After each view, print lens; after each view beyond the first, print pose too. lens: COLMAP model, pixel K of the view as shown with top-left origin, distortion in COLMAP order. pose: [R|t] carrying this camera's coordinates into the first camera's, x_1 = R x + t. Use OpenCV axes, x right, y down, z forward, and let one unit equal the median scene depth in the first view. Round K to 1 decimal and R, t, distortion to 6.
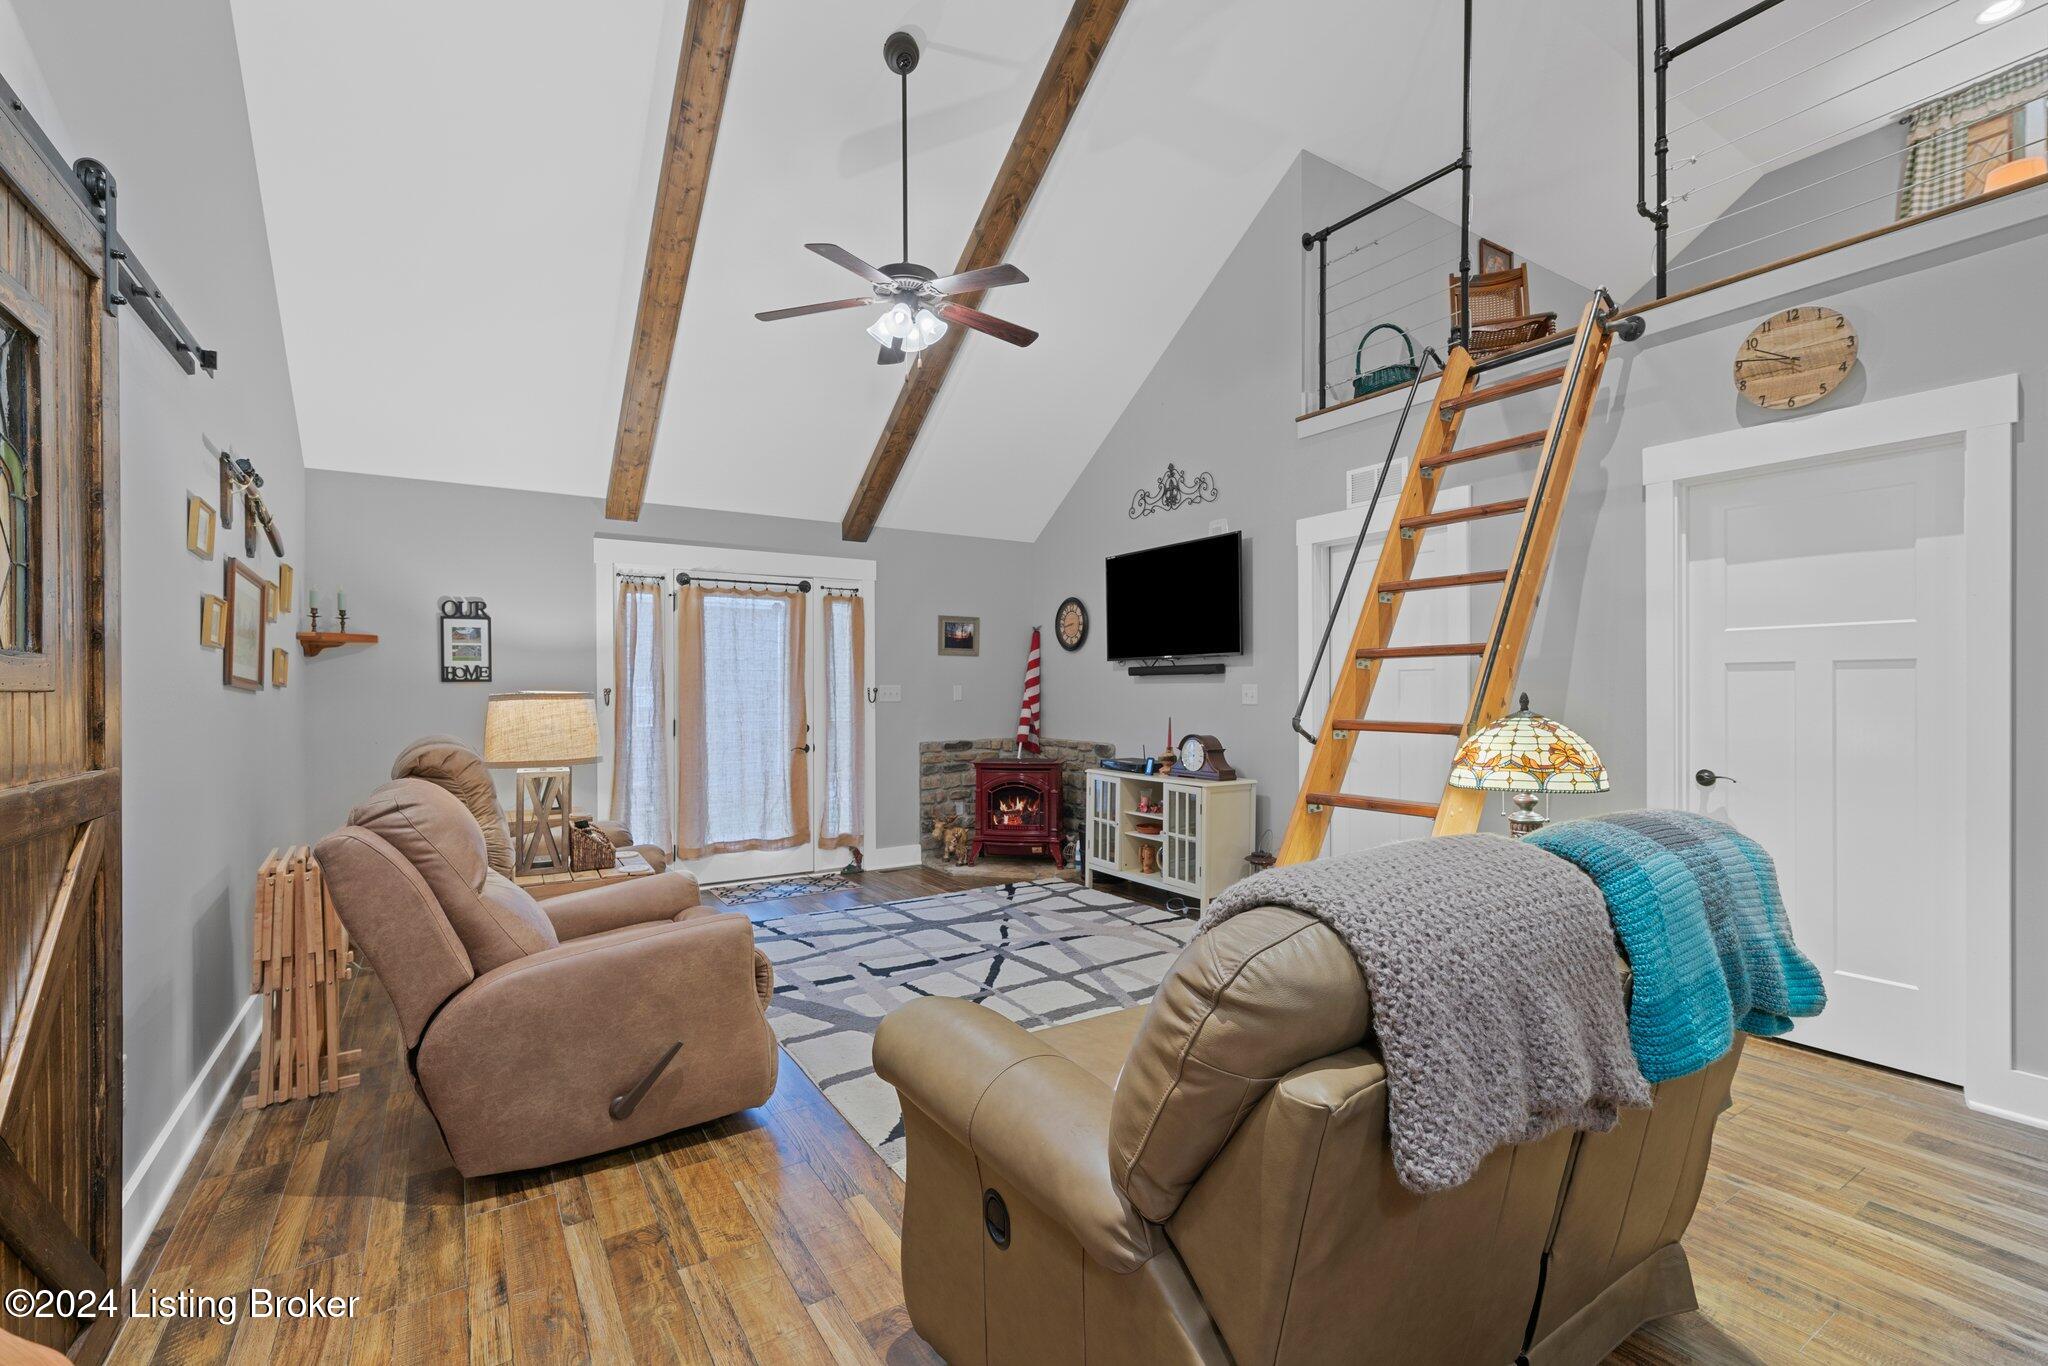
lens RADIAL K [[893.8, 0, 1023.1], [0, 893.8, 686.6], [0, 0, 1]] dist [0.003744, -0.000199]
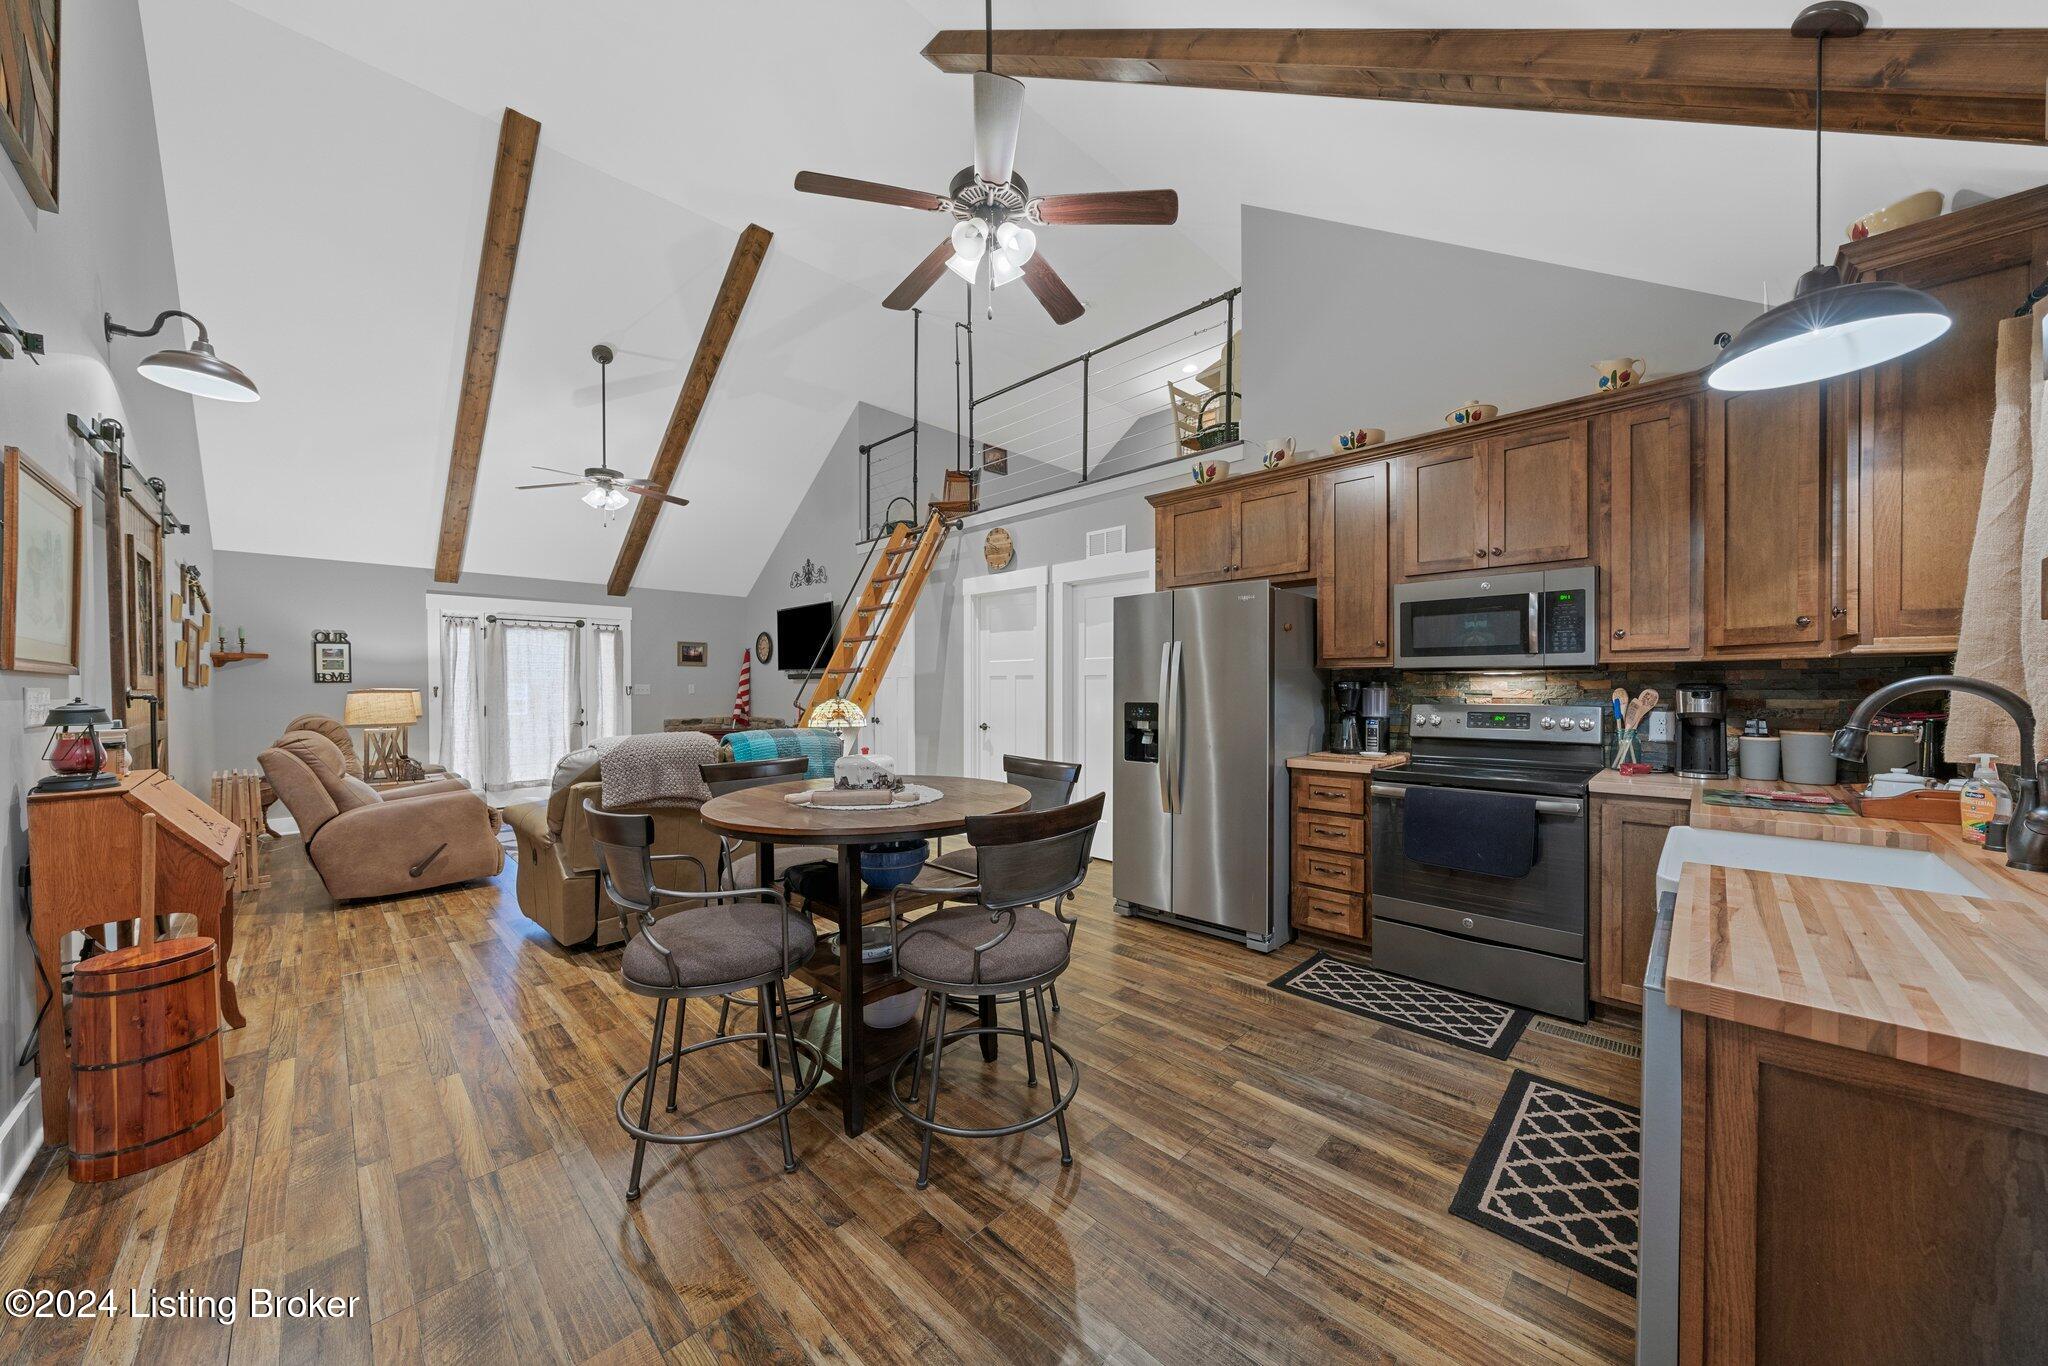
lens RADIAL K [[706.2, 0, 1030.2], [0, 706.2, 688.8], [0, 0, 1]] dist [-0.002999, -0.000074]
pose [[0.974754, -0.000791, 0.223280, 0.326822], [-0.000941, 0.999970, 0.007649, -0.005159], [-0.223280, -0.007665, 0.974724, -0.529055]]
